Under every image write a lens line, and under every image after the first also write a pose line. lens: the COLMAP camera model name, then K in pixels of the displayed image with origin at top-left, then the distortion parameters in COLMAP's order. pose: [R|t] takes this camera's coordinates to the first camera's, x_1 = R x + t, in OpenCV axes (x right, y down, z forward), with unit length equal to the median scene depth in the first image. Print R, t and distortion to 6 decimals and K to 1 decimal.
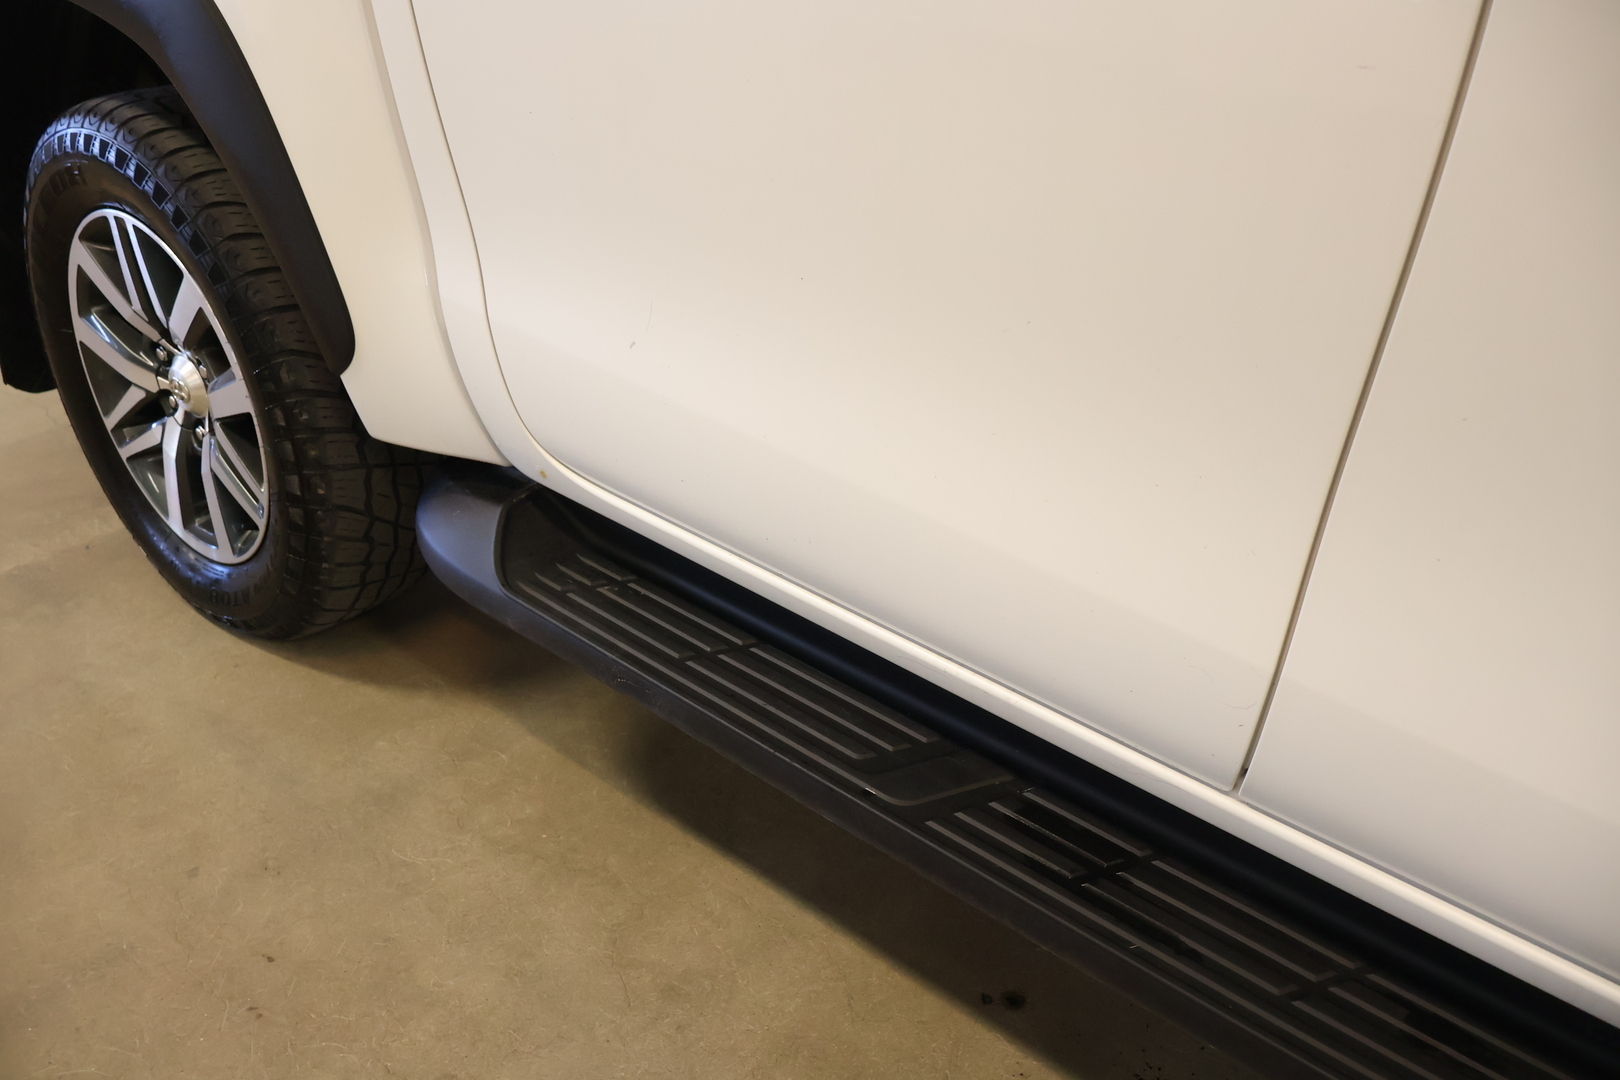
lens RADIAL K [[1371.9, 0, 799.9], [0, 1371.9, 541.4], [0, 0, 1]] dist [-0.003079, 0.005972]
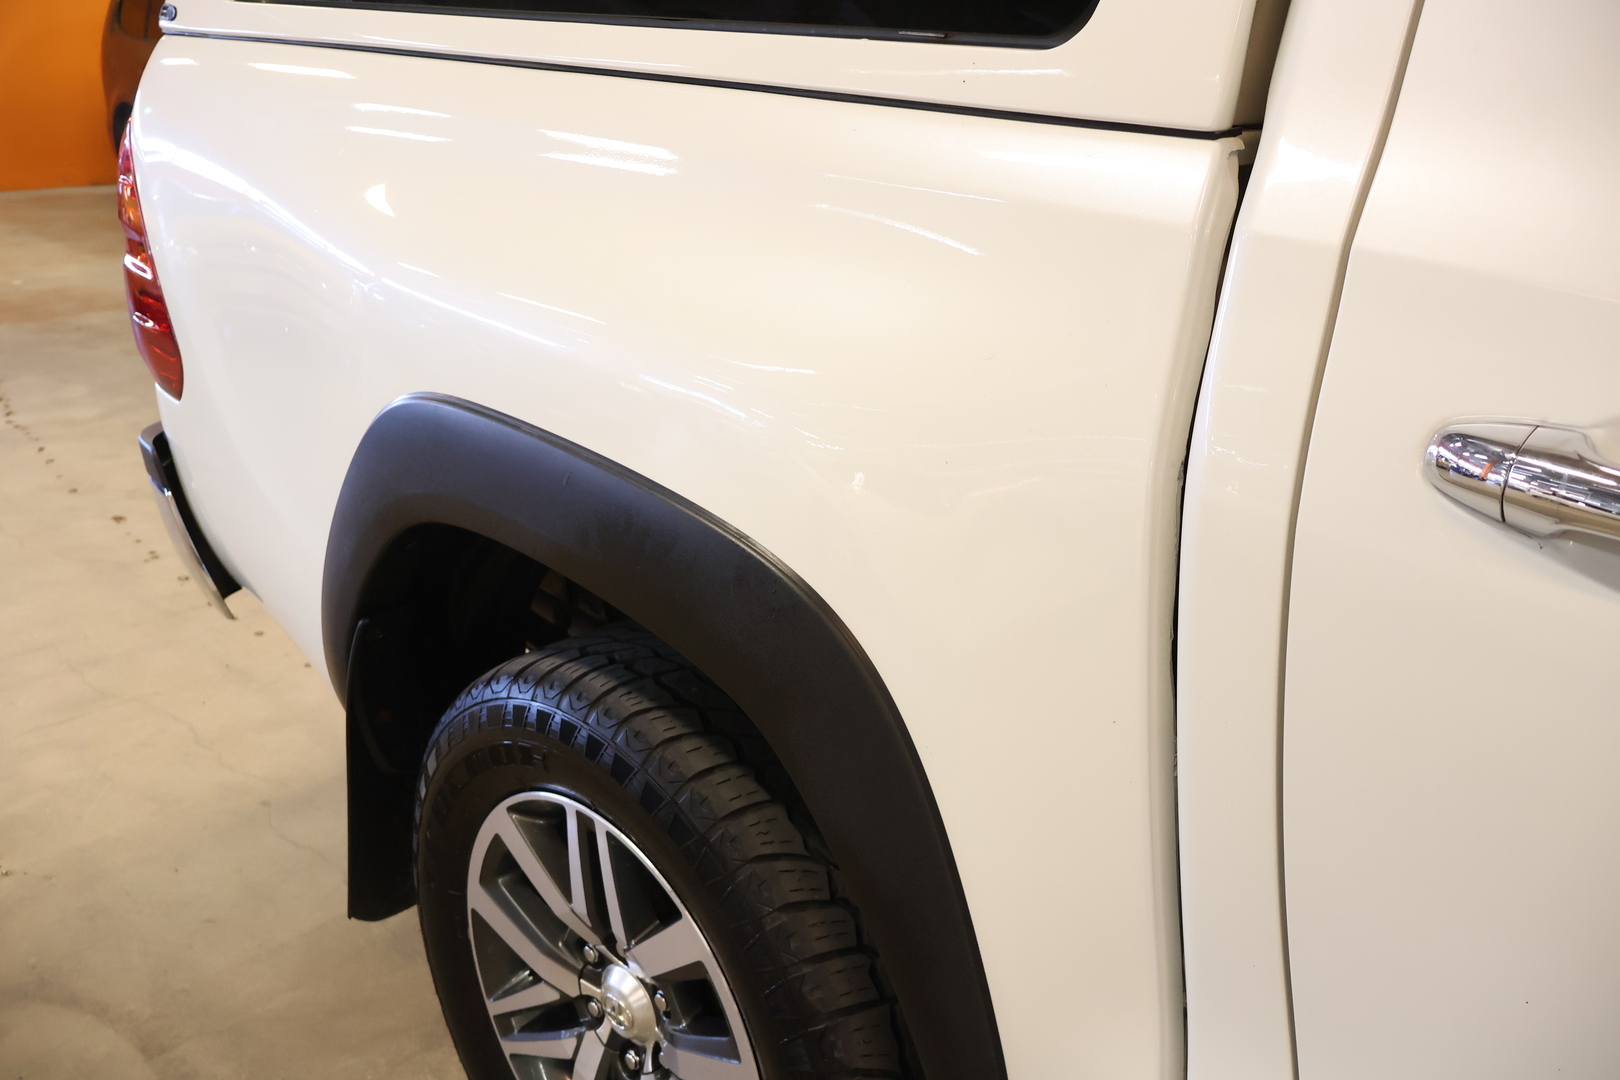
lens RADIAL K [[1361.2, 0, 810.0], [0, 1361.2, 540.0], [0, 0, 1]] dist [-0.004995, 0.008675]
pose [[0.997697, 0.033366, -0.059056, -0.337961], [-0.042094, 0.987275, -0.153350, -0.282579], [0.053188, 0.155483, 0.986406, 0.236000]]
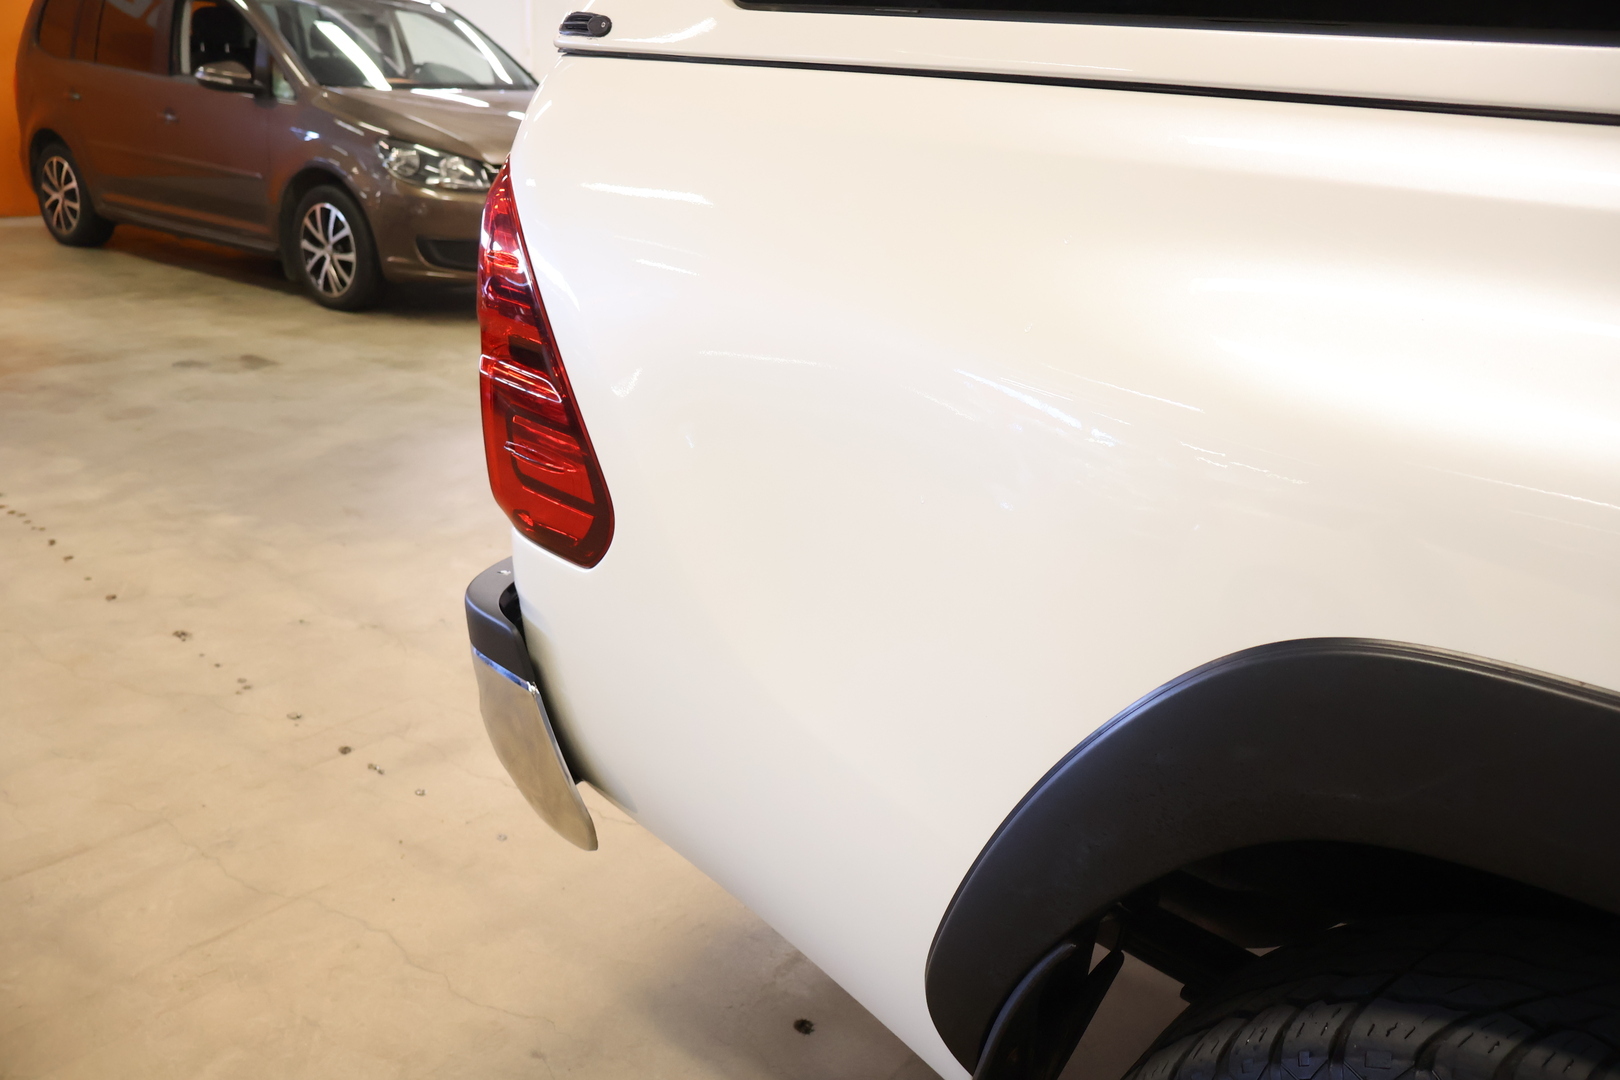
lens RADIAL K [[1371.9, 0, 799.9], [0, 1371.9, 541.4], [0, 0, 1]] dist [-0.003079, 0.005972]
pose [[0.999499, 0.020558, 0.024045, -0.801402], [-0.015950, 0.983869, -0.178180, -0.414790], [-0.027321, 0.177707, 0.983704, 0.493825]]
